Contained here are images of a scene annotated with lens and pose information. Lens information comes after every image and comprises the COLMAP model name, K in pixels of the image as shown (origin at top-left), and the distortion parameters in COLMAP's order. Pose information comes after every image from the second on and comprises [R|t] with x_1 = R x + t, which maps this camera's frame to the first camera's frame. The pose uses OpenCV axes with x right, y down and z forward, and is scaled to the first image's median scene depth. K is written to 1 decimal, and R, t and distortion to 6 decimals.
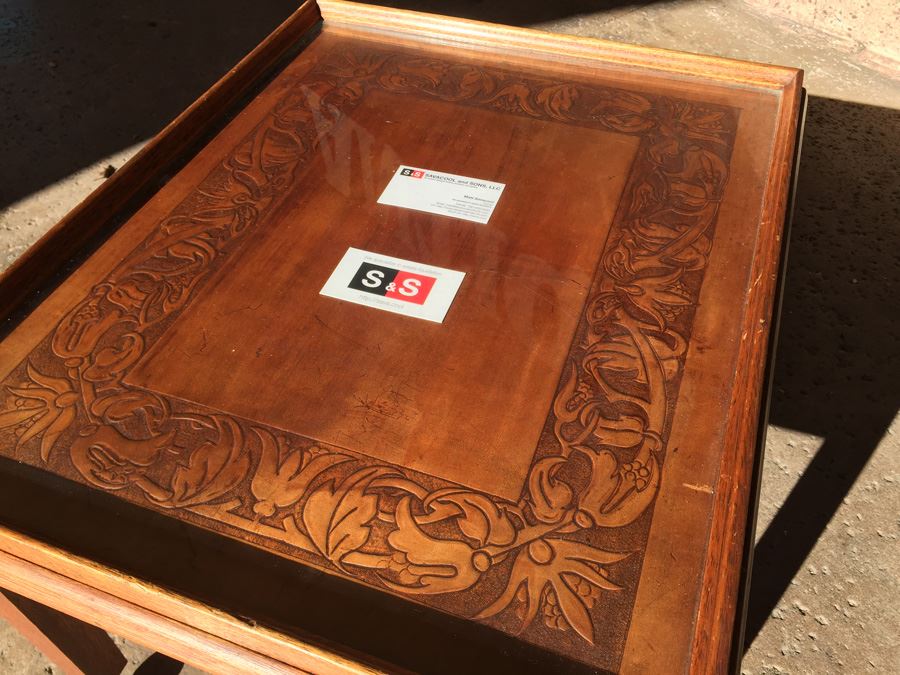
lens RADIAL K [[768.6, 0, 443.3], [0, 768.6, 333.6], [0, 0, 1]] dist [0.085017, -0.127407]
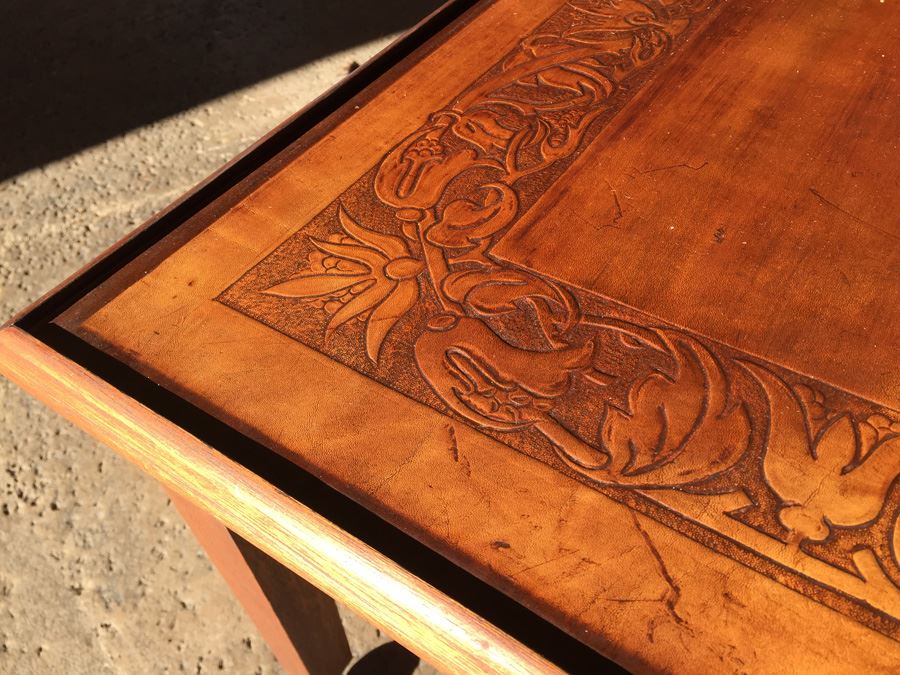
lens RADIAL K [[778.0, 0, 442.9], [0, 778.0, 330.1], [0, 0, 1]] dist [0.085302, -0.142379]
pose [[0.971138, 0.144501, -0.189765, -0.303450], [-0.140537, 0.989483, 0.034258, 0.097412], [0.192719, -0.006601, 0.981232, 0.379181]]
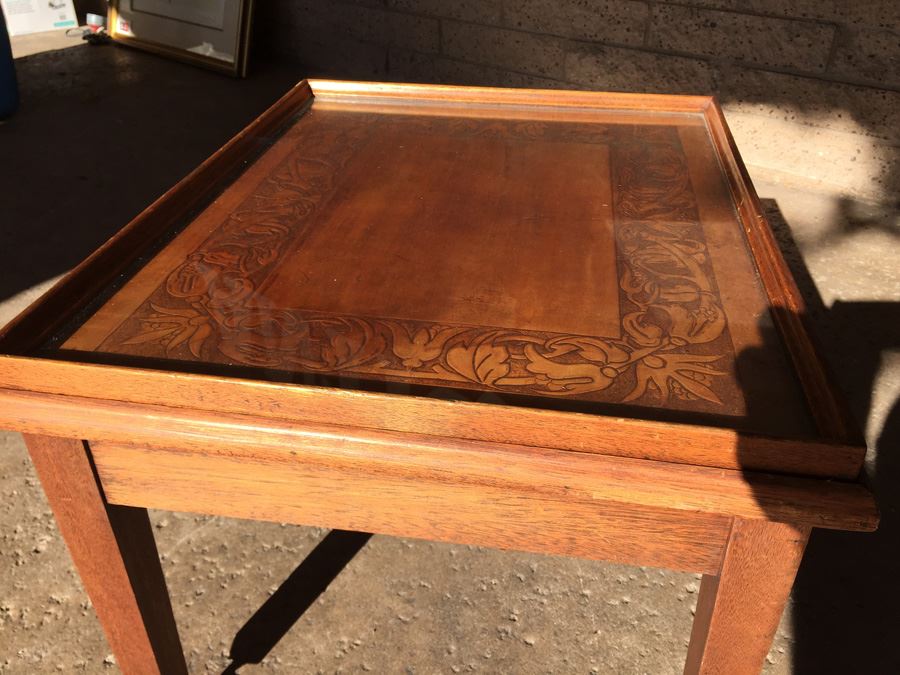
lens RADIAL K [[773.0, 0, 442.9], [0, 773.0, 335.8], [0, 0, 1]] dist [0.079637, -0.129278]
pose [[0.981440, -0.091095, 0.168754, -0.303677], [0.129231, 0.964325, -0.231032, 0.369207], [-0.141688, 0.248552, 0.958200, -0.089300]]
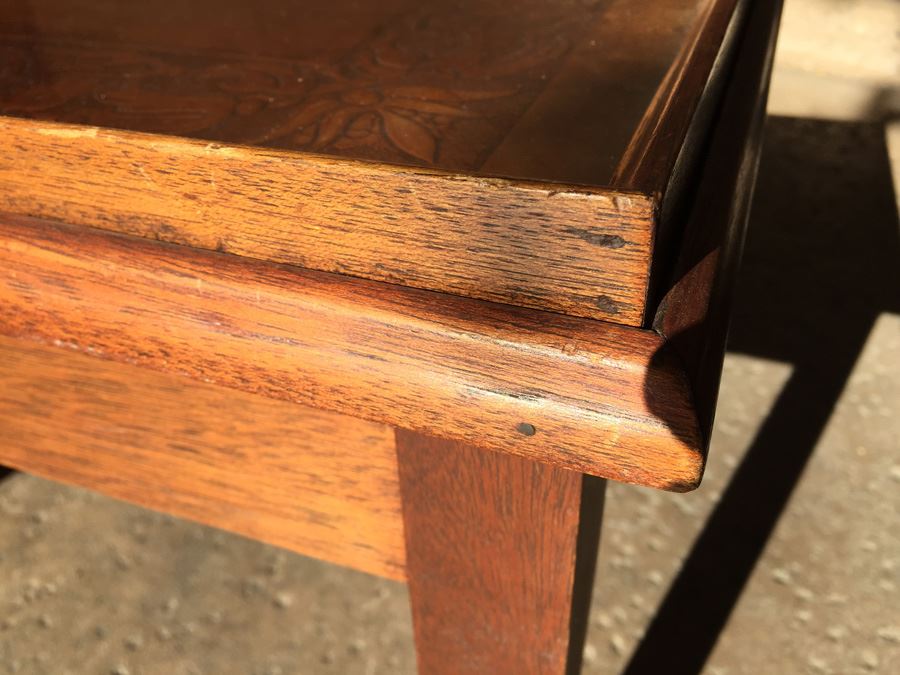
lens RADIAL K [[801.4, 0, 450.5], [0, 801.4, 337.4], [0, 0, 1]] dist [0.083101, -0.180119]
pose [[0.006208, -0.569762, 0.821786, -0.871595], [0.744682, 0.551108, 0.376469, 0.021123], [-0.667391, 0.609632, 0.427713, 0.773571]]
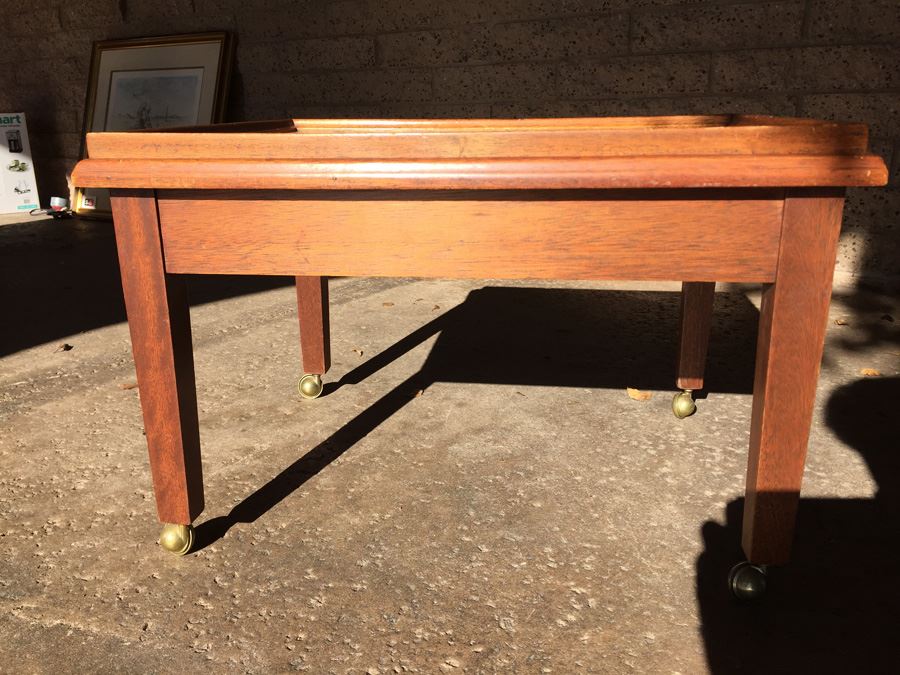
lens RADIAL K [[765.2, 0, 443.6], [0, 765.2, 333.0], [0, 0, 1]] dist [0.083345, -0.118616]
pose [[0.952742, -0.077625, 0.293696, -0.601605], [0.216145, 0.852565, -0.475829, 1.036409], [-0.213459, 0.516823, 0.829053, -0.097715]]
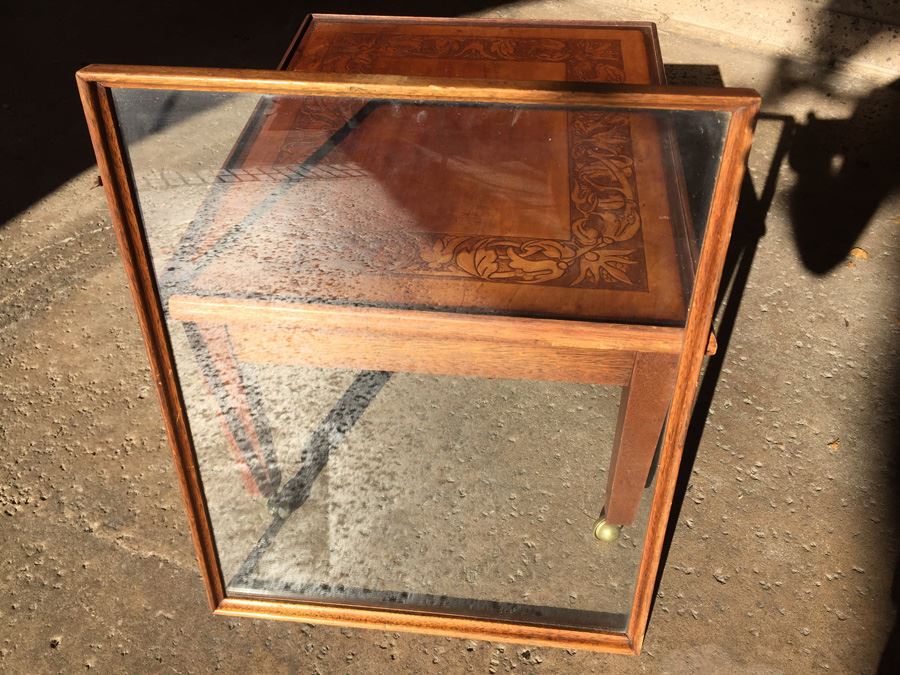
lens RADIAL K [[765.2, 0, 443.6], [0, 765.2, 333.0], [0, 0, 1]] dist [0.083345, -0.118616]
pose [[0.968601, -0.173282, 0.178286, -0.441853], [0.180059, 0.983400, -0.022436, 0.338765], [-0.171439, 0.053834, 0.983723, -0.562582]]
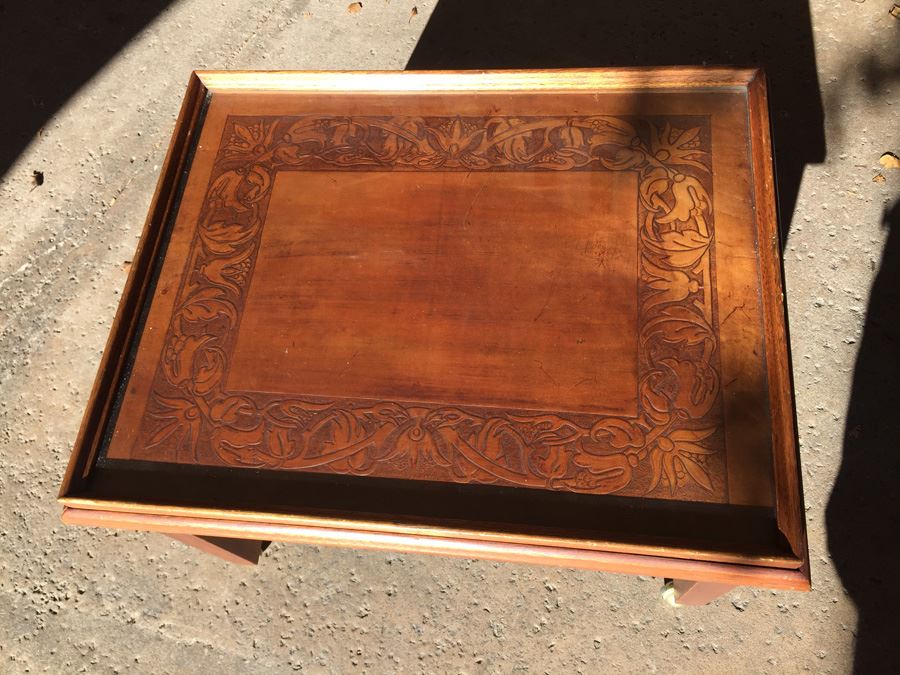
lens RADIAL K [[765.2, 0, 443.6], [0, 765.2, 333.0], [0, 0, 1]] dist [0.083345, -0.118616]
pose [[-0.241651, -0.856587, 0.455921, -0.767044], [0.794169, 0.095395, 0.600162, -0.968769], [-0.557584, 0.507108, 0.657222, 0.205346]]
